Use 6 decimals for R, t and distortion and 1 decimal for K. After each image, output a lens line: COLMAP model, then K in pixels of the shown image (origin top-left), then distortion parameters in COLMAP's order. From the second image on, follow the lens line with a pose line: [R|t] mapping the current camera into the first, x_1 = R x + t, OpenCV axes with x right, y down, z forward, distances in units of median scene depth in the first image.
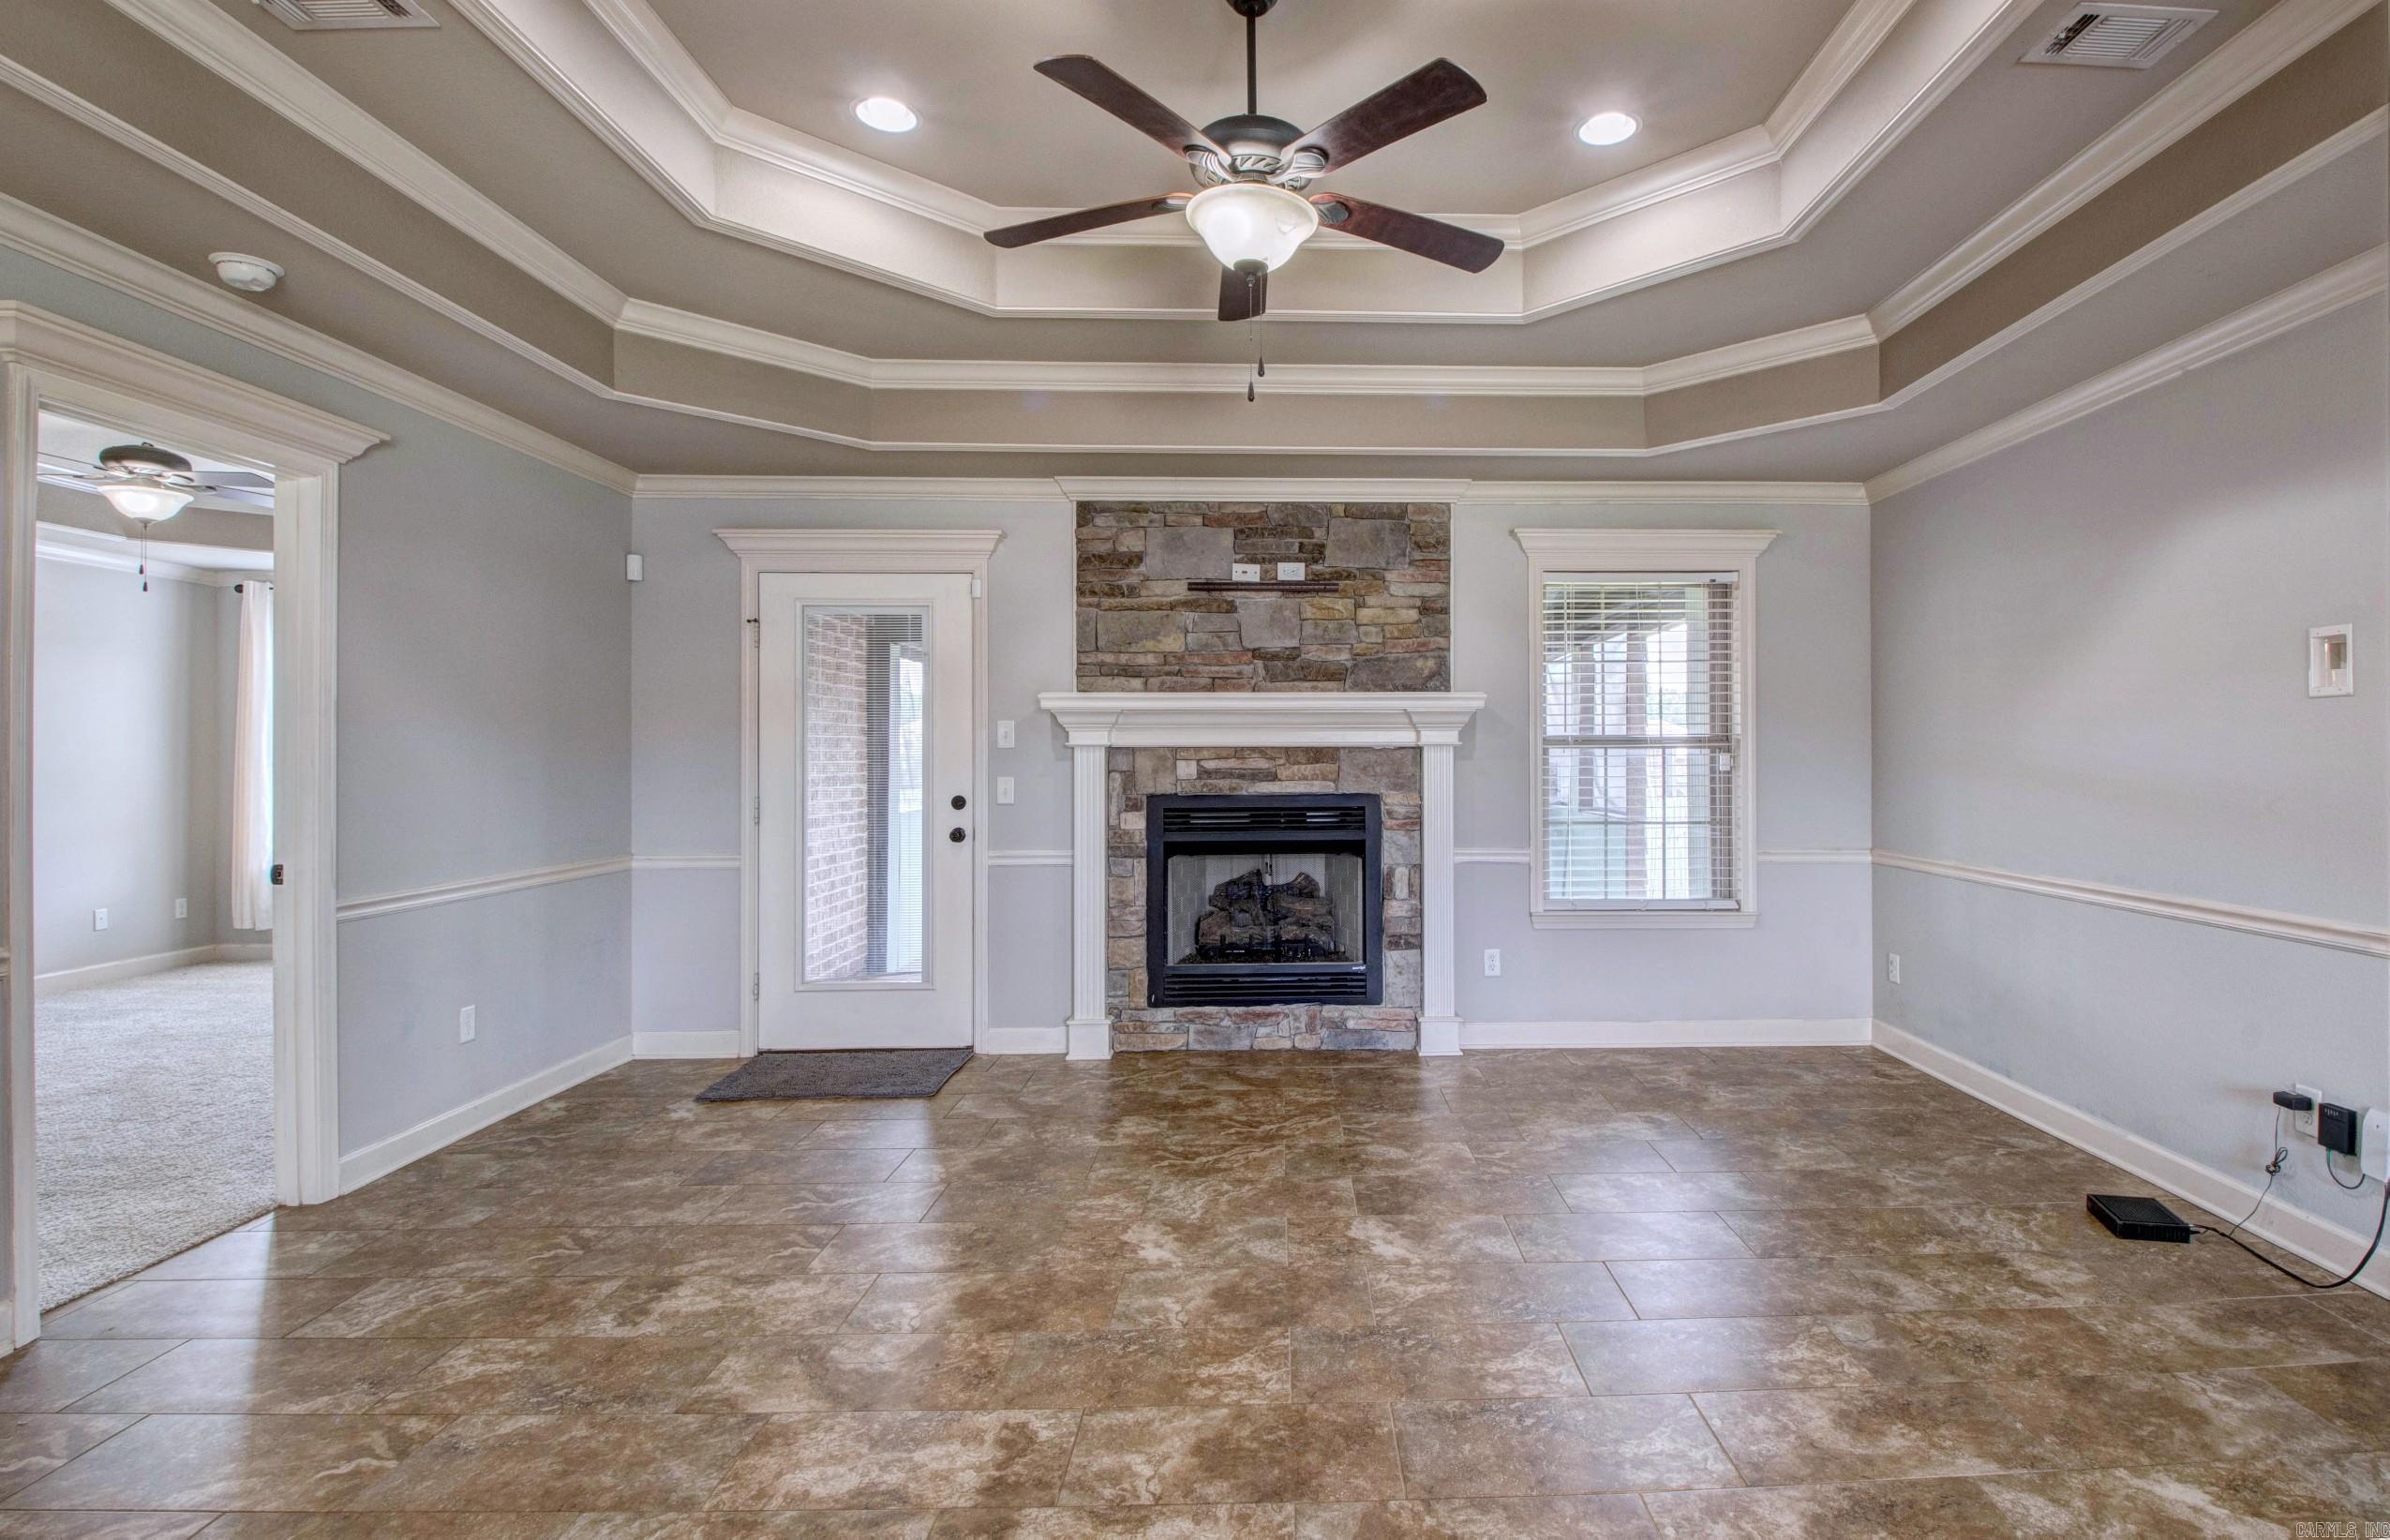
lens RADIAL K [[1229.2, 0, 1318.5], [0, 1229.2, 755.4], [0, 0, 1]] dist [-0.014496, -0.007504]
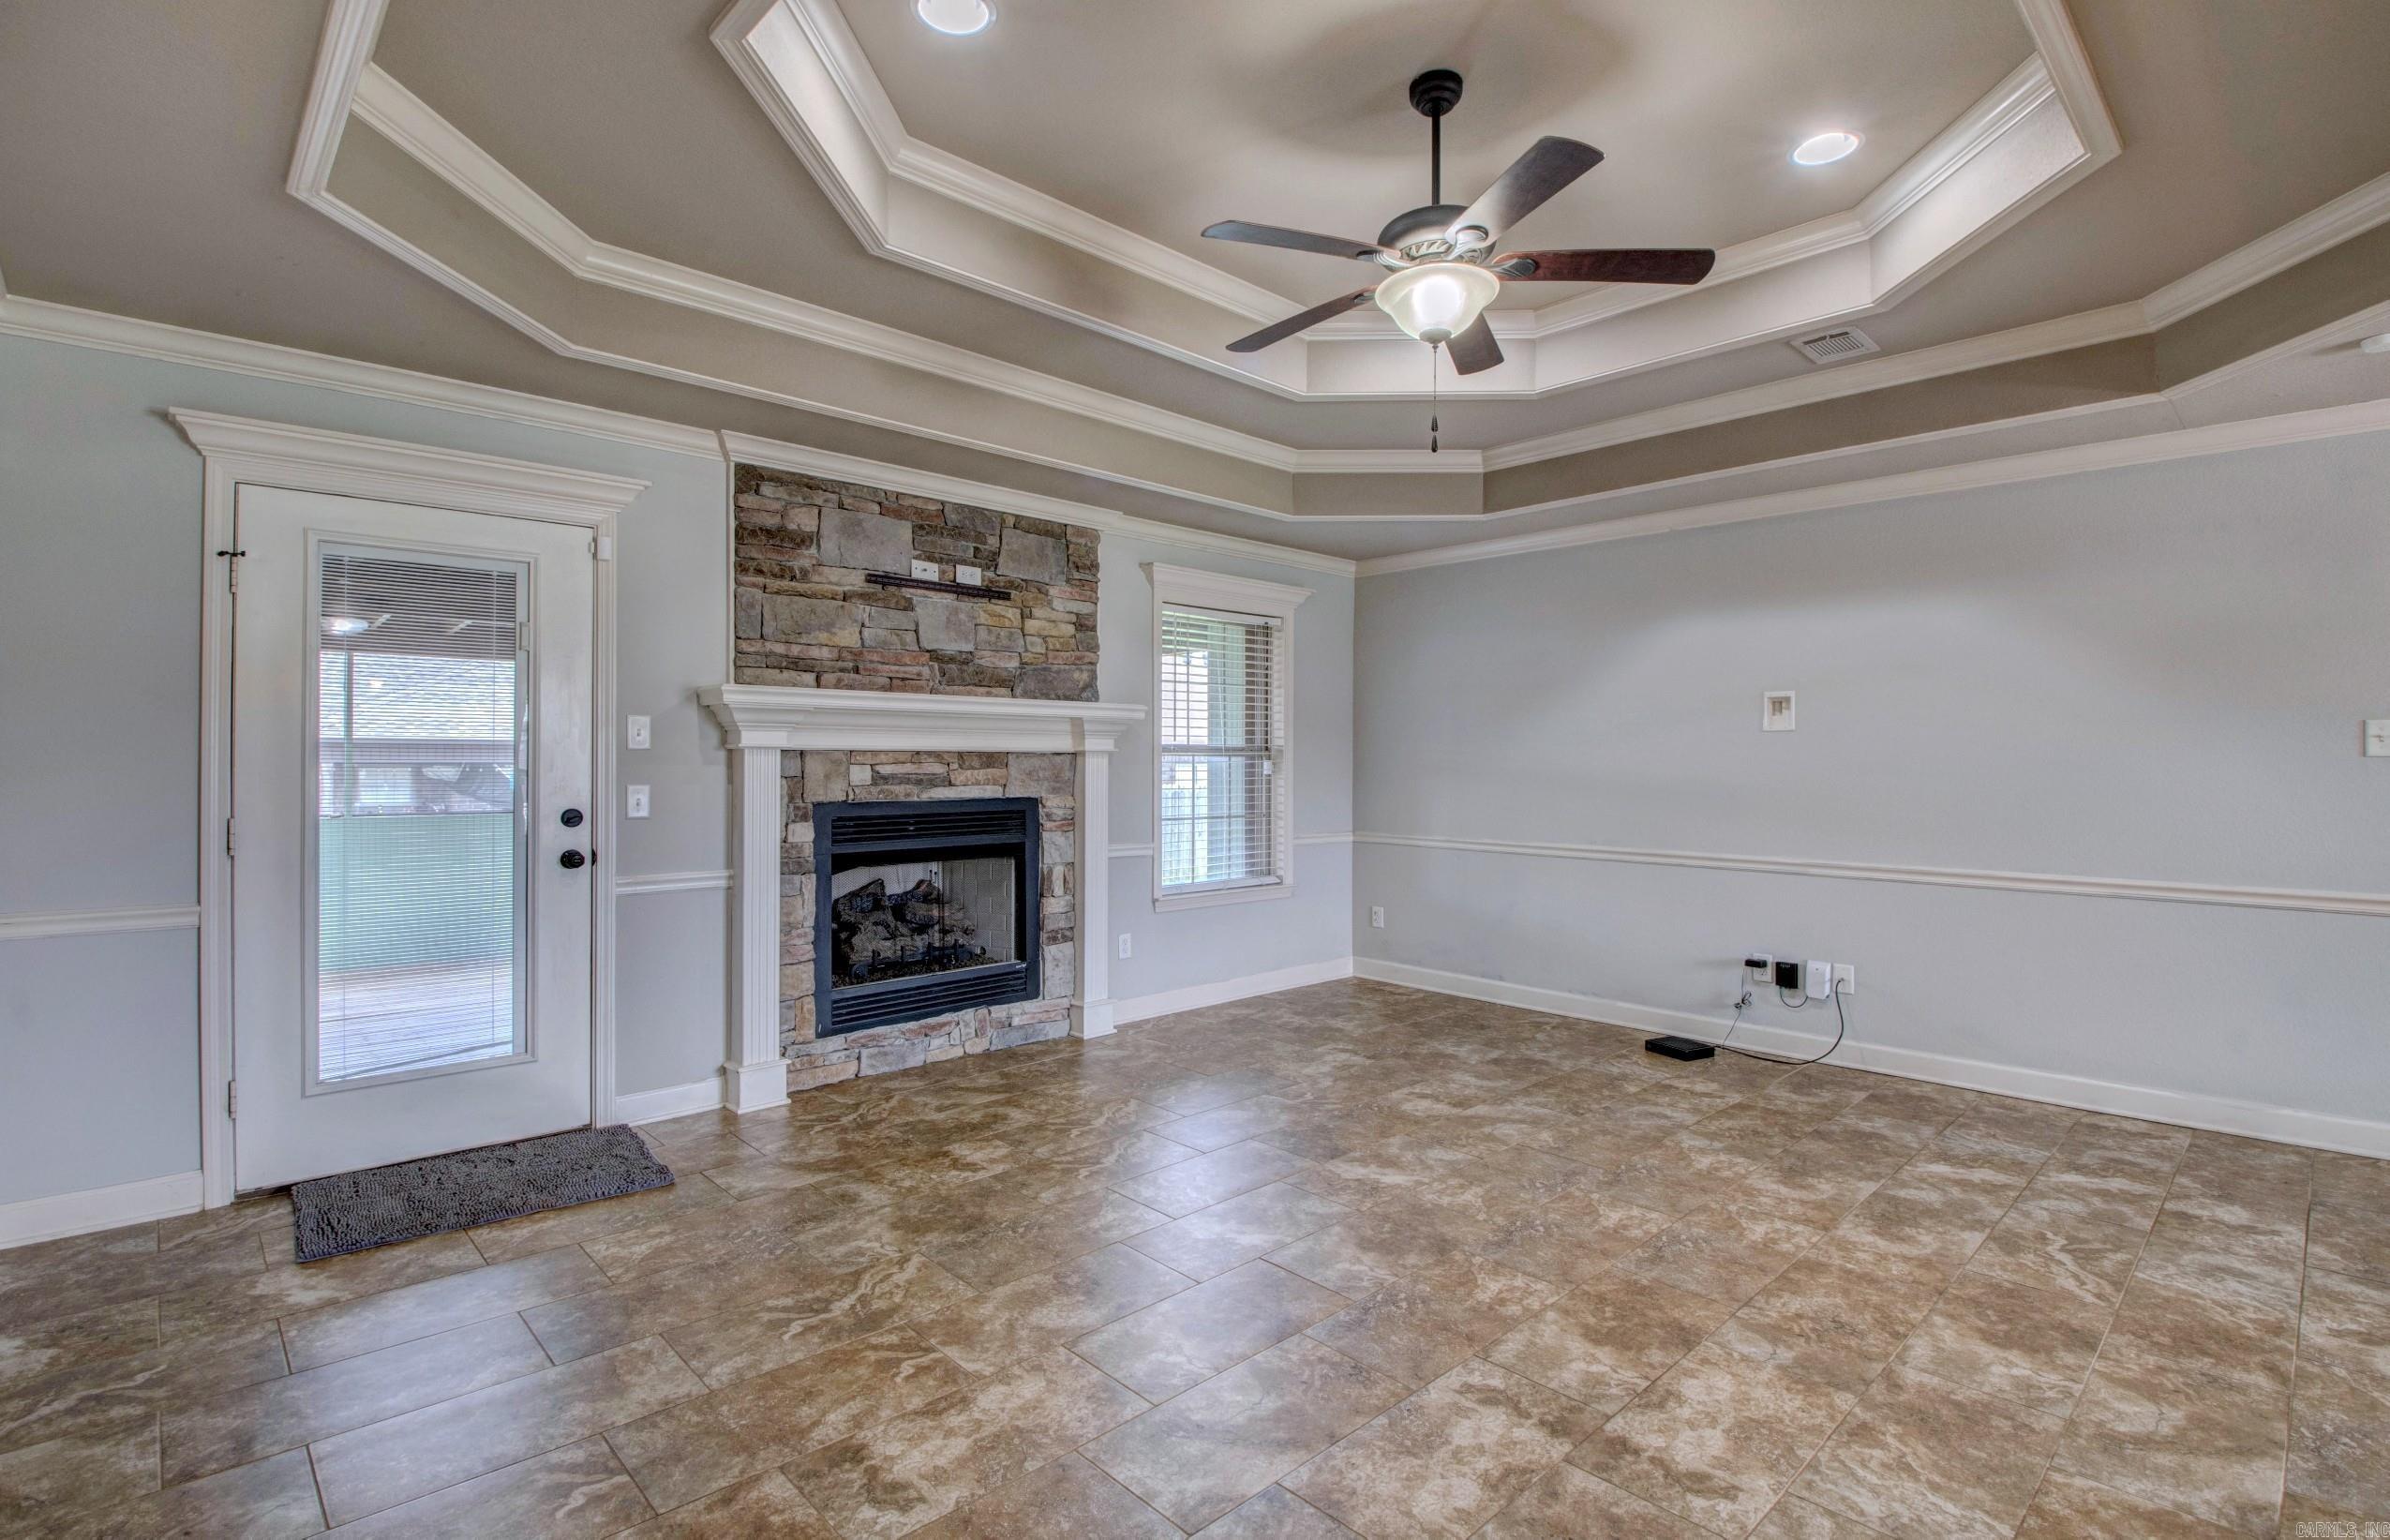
lens RADIAL K [[1112.8, 0, 1260.4], [0, 1112.8, 760.6], [0, 0, 1]] dist [0.006367, -0.016809]
pose [[0.730977, 0.007167, 0.682364, -0.461780], [-0.006274, 0.999973, -0.003782, 0.002345], [-0.682373, -0.001517, 0.731002, 0.179667]]
